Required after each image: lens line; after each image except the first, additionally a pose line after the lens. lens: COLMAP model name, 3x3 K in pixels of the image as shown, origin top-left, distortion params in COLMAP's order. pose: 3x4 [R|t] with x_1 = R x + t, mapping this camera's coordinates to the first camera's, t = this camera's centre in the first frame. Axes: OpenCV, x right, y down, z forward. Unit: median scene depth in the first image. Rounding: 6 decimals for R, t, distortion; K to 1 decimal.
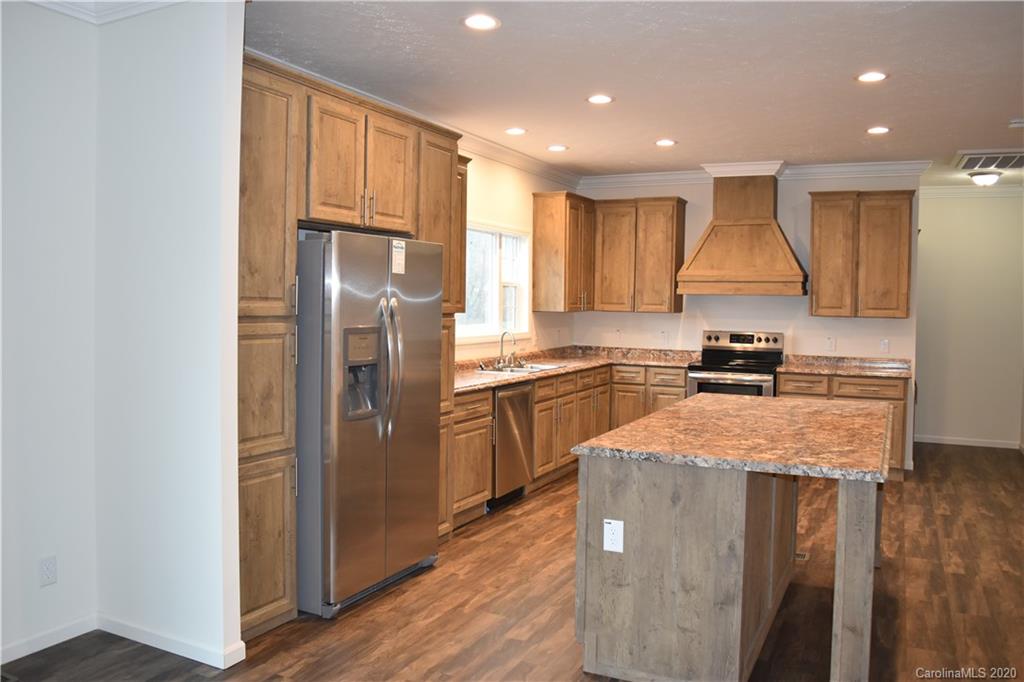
lens RADIAL K [[802.8, 0, 516.9], [0, 802.8, 335.1], [0, 0, 1]] dist [-0.097916, 0.021585]
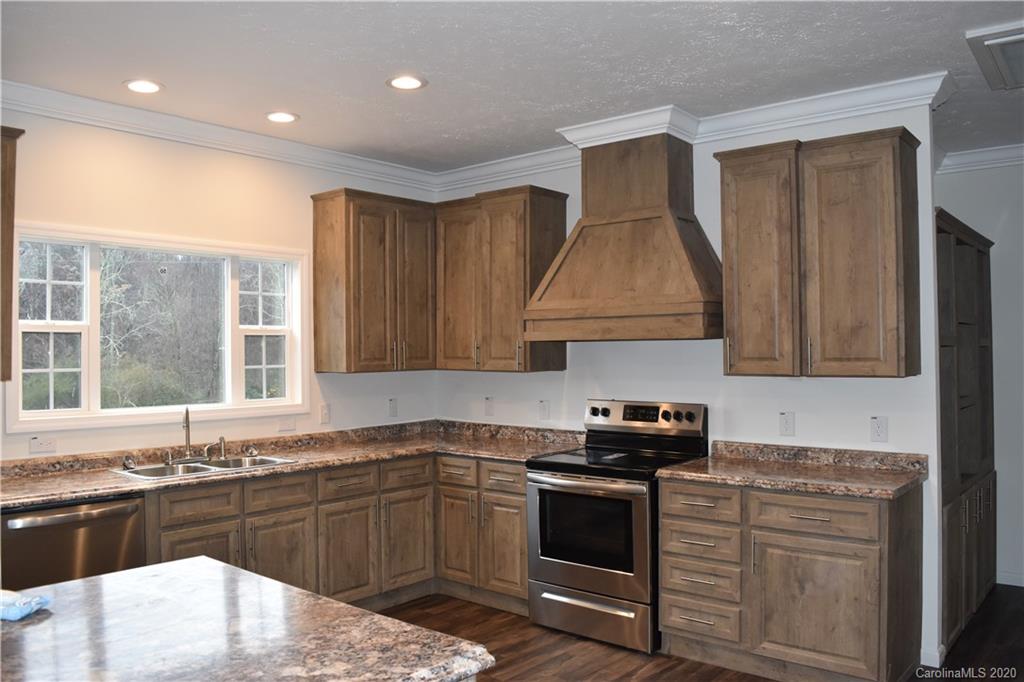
lens RADIAL K [[802.8, 0, 515.3], [0, 802.8, 344.1], [0, 0, 1]] dist [-0.097916, 0.021585]
pose [[0.969718, -0.021233, -0.243303, 0.371535], [0.008059, 0.998453, -0.055014, -0.016537], [0.244094, 0.051388, 0.968389, 0.434395]]
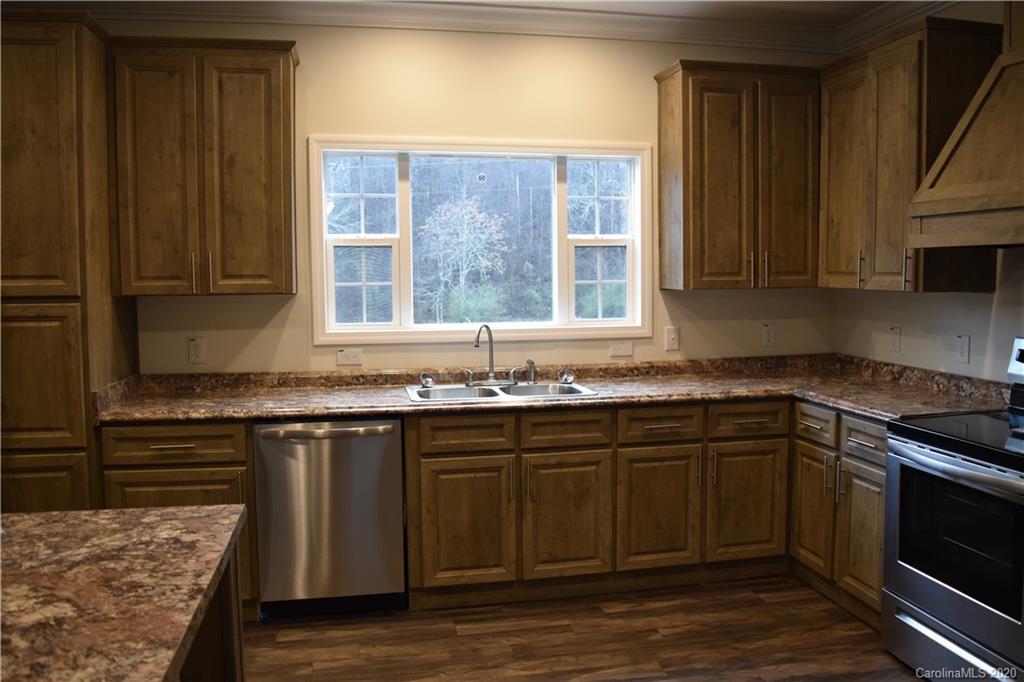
lens RADIAL K [[802.8, 0, 512.5], [0, 802.8, 342.5], [0, 0, 1]] dist [-0.097916, 0.021585]
pose [[0.607939, 0.050734, -0.792361, 0.436330], [-0.019750, 0.998614, 0.048787, -0.019274], [0.793738, -0.014011, 0.608099, 0.629322]]
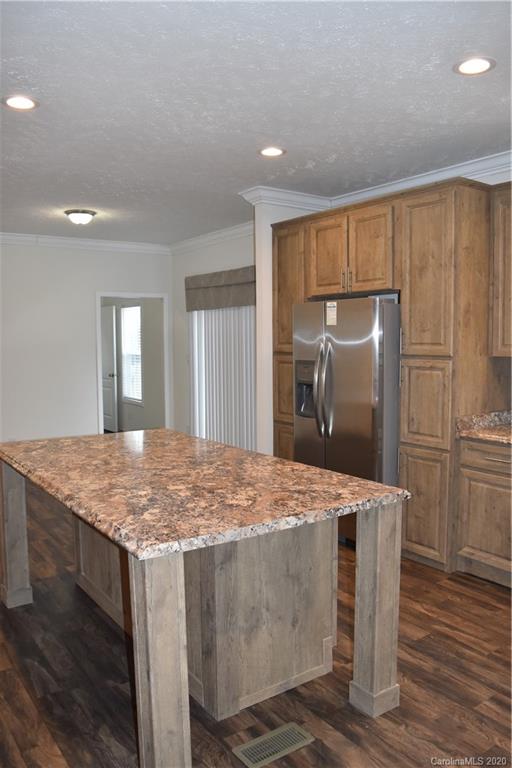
lens RADIAL K [[602.1, 0, 259.1], [0, 602.1, 385.1], [0, 0, 1]] dist [-0.097916, 0.021585]
pose [[-0.480488, 0.056758, -0.875163, 0.493853], [-0.034717, 0.995890, 0.083648, -0.031679], [0.876314, 0.070575, -0.476543, 0.803103]]
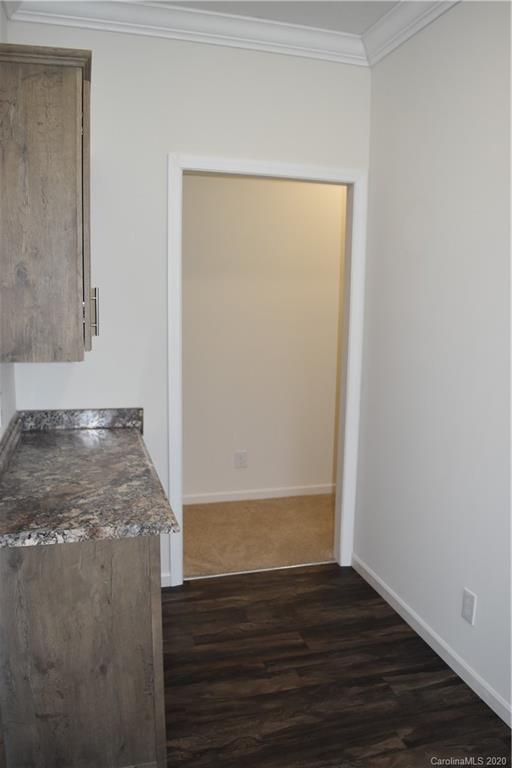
lens RADIAL K [[602.1, 0, 259.6], [0, 602.1, 385.5], [0, 0, 1]] dist [-0.097916, 0.021585]
pose [[-0.745583, 0.085403, -0.660918, 0.409250], [-0.040953, 0.984008, 0.173351, -0.044082], [0.665153, 0.156314, -0.730162, 0.869499]]
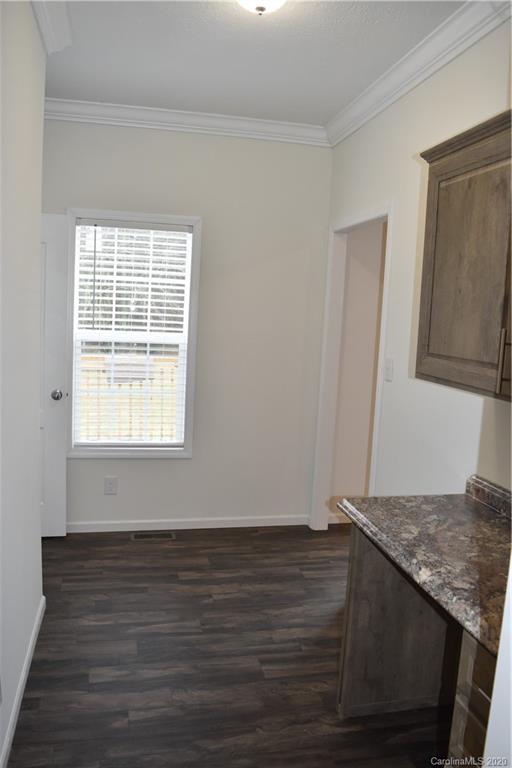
lens RADIAL K [[602.1, 0, 255.7], [0, 602.1, 382.1], [0, 0, 1]] dist [-0.097916, 0.021585]
pose [[0.786835, -0.045187, 0.615507, 0.049078], [-0.022581, 0.994540, 0.101880, -0.038058], [-0.616750, -0.094061, 0.781519, 0.461062]]
